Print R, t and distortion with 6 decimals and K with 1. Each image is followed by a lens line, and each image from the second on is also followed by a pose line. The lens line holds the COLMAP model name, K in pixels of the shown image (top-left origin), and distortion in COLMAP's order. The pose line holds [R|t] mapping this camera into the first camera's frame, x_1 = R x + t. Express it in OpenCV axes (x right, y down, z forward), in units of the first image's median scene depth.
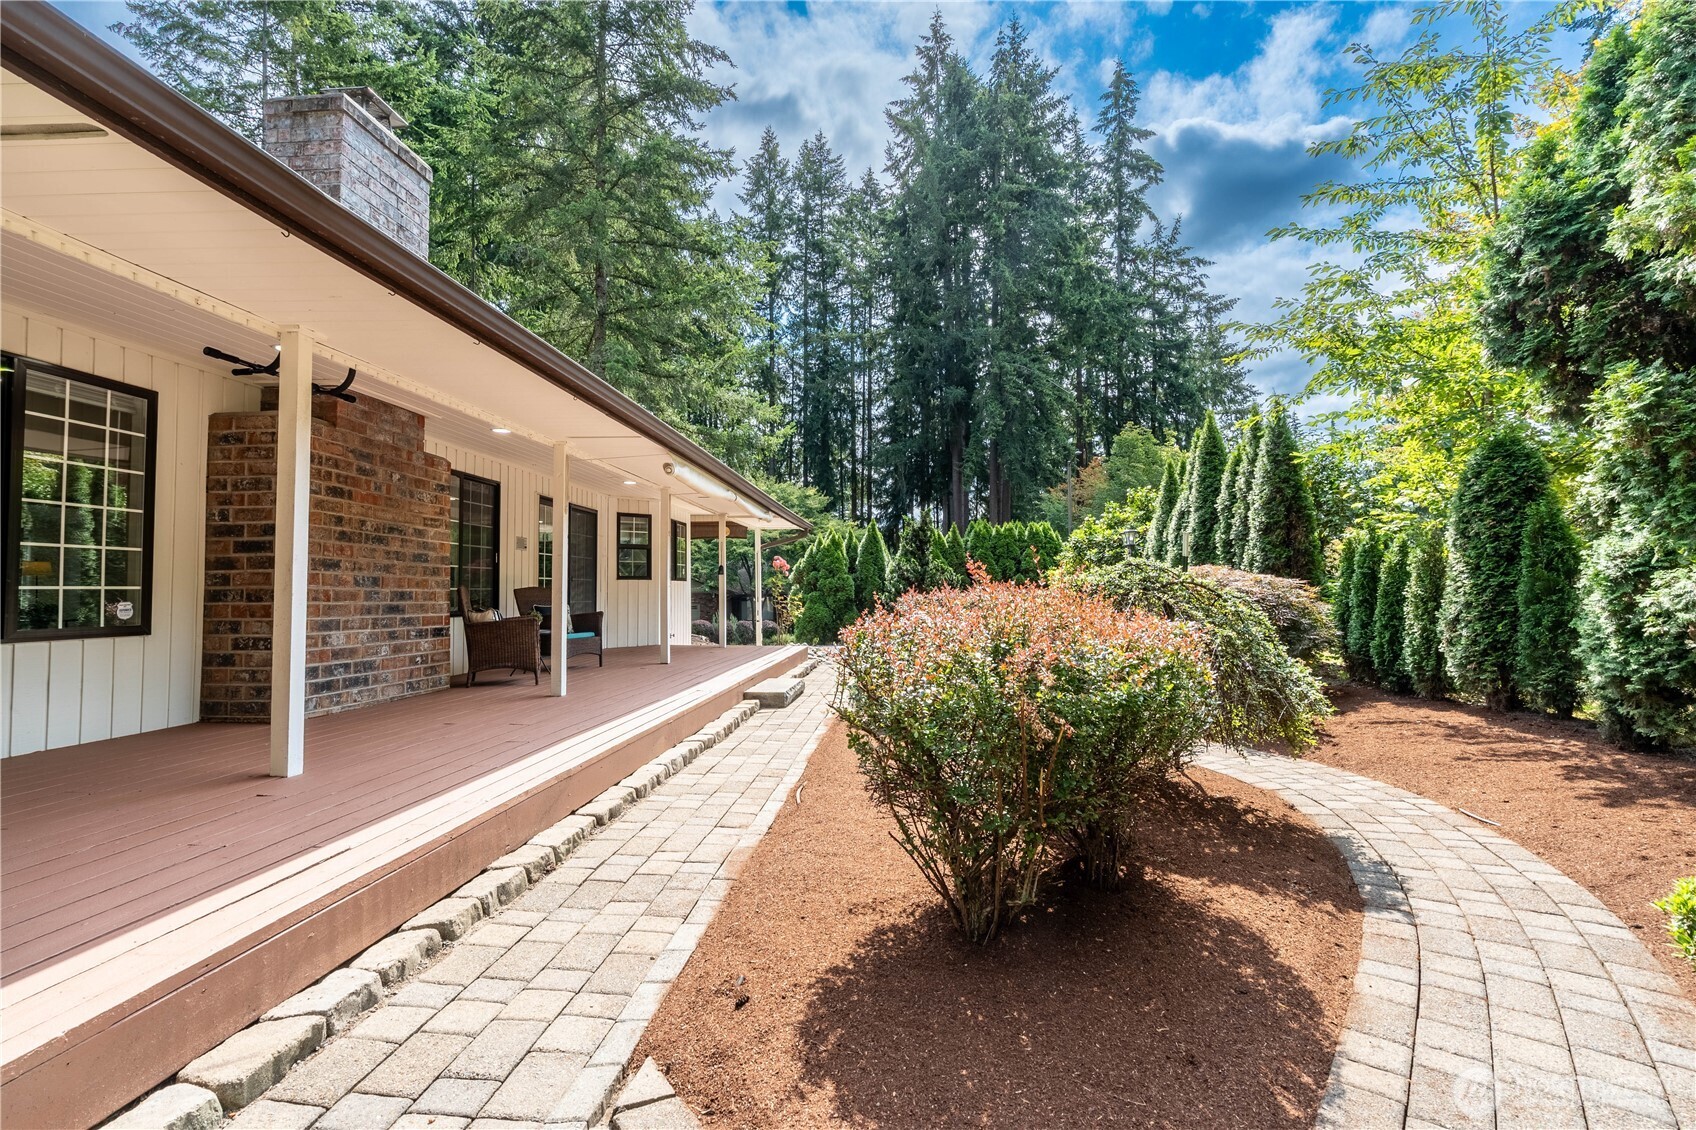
lens RADIAL K [[768.2, 0, 849.5], [0, 768.2, 560.4], [0, 0, 1]] dist [-0.001211, -0.000494]
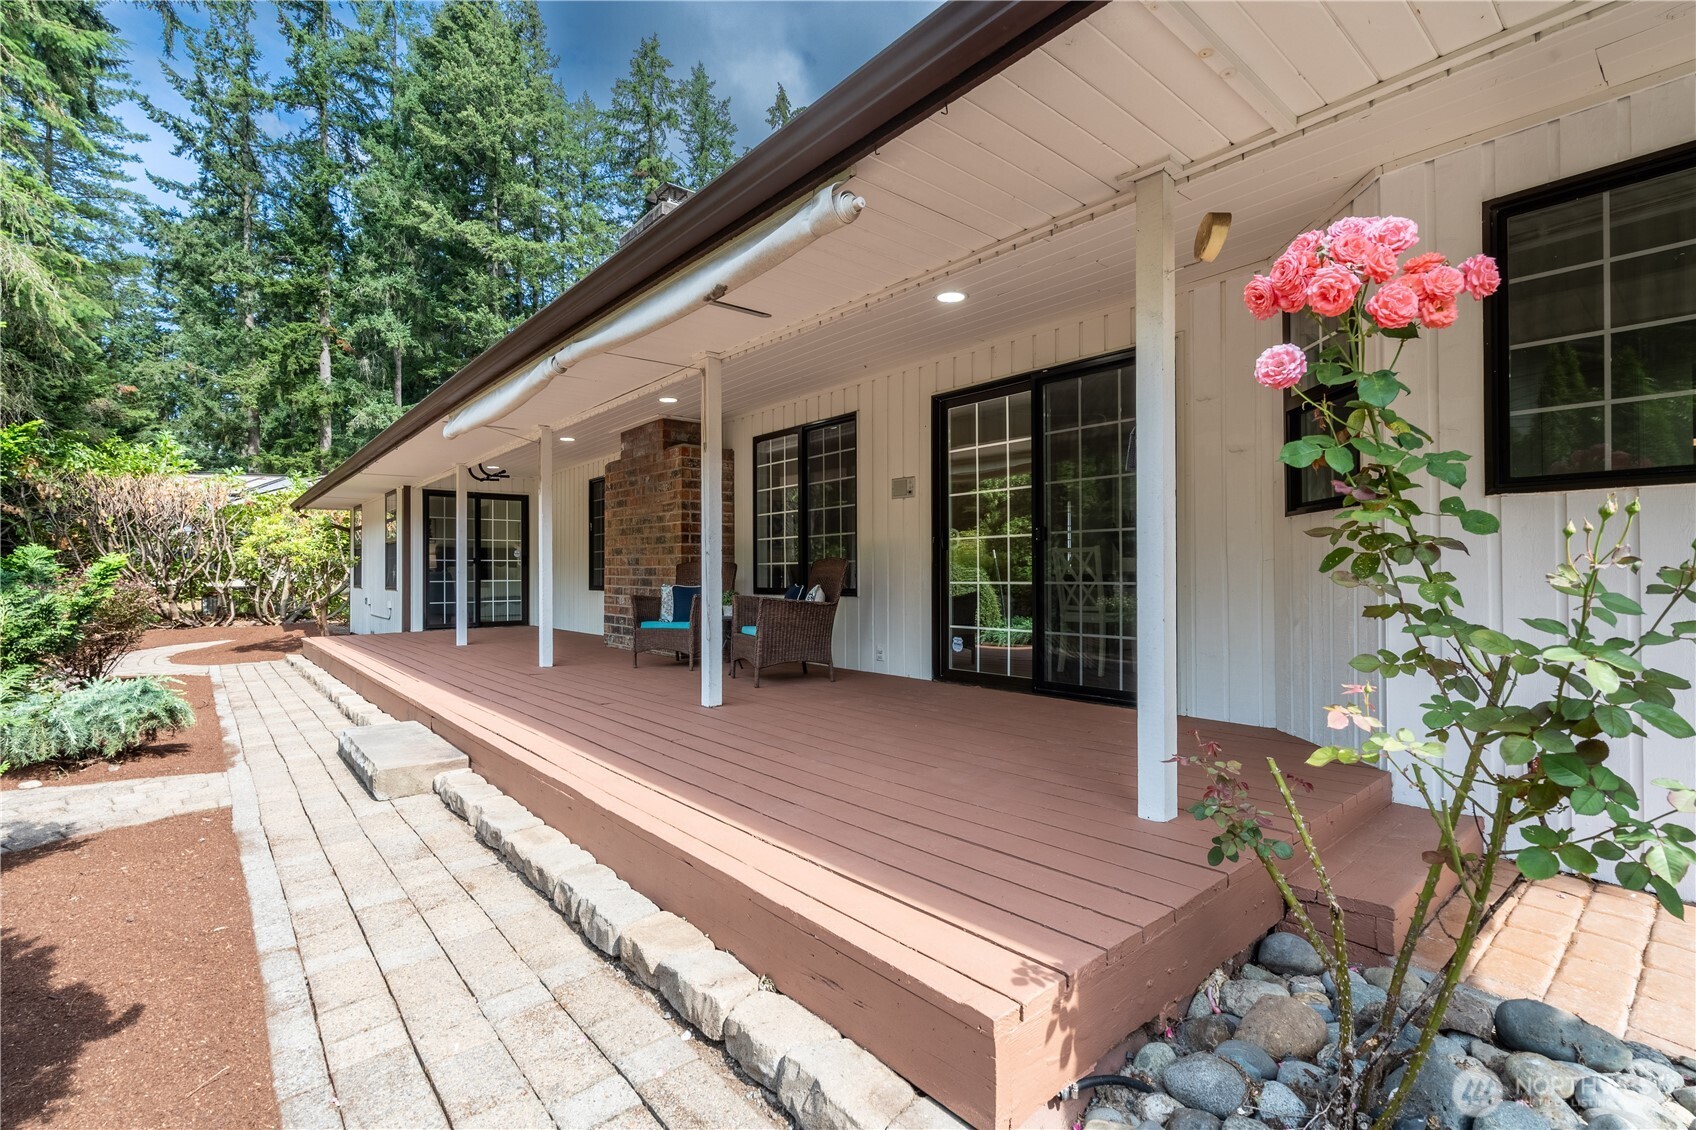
lens RADIAL K [[768.2, 0, 847.9], [0, 768.2, 566.3], [0, 0, 1]] dist [-0.001211, -0.000494]
pose [[-0.691560, 0.026072, -0.721848, 0.094341], [0.055379, 0.998321, -0.016997, 0.071855], [0.720193, -0.051729, -0.691843, 1.980257]]
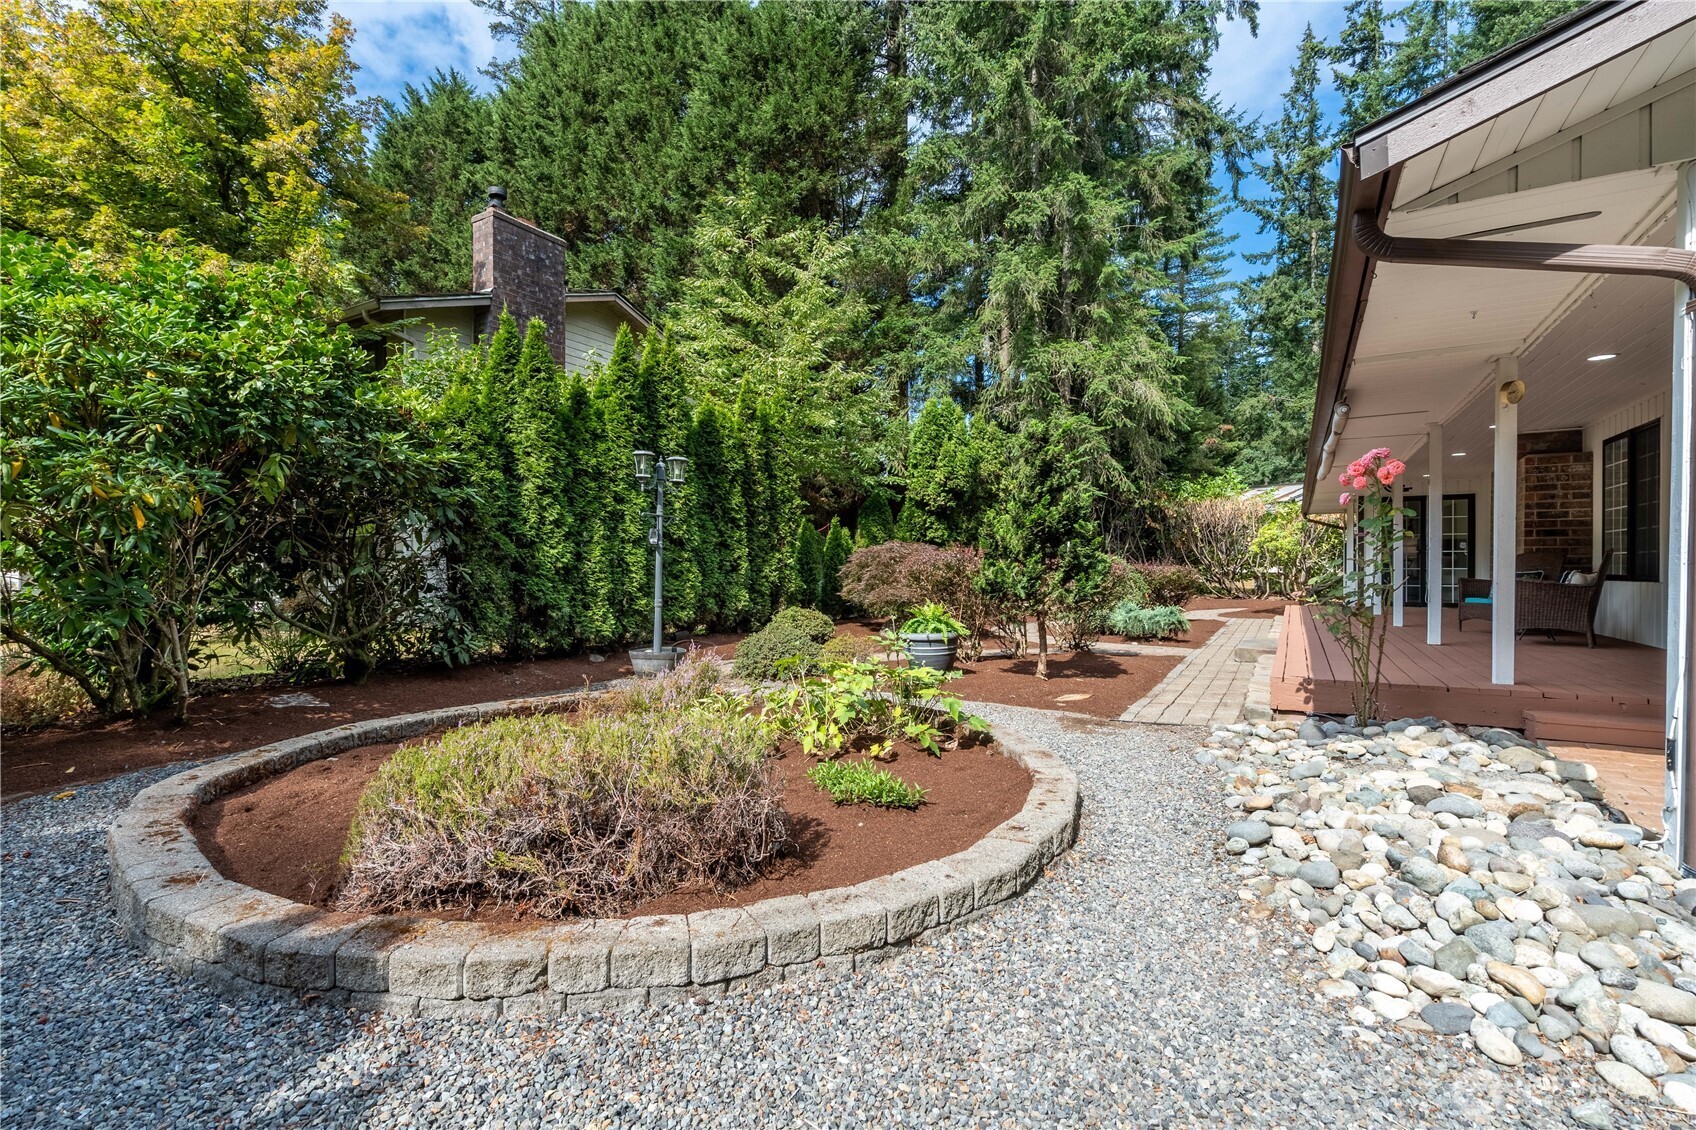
lens RADIAL K [[768.2, 0, 849.1], [0, 768.2, 567.2], [0, 0, 1]] dist [-0.001211, -0.000494]
pose [[-0.911781, 0.027272, 0.409771, -0.033518], [0.008073, 0.998790, -0.048510, 0.127293], [-0.410598, -0.040923, -0.910898, 2.972013]]
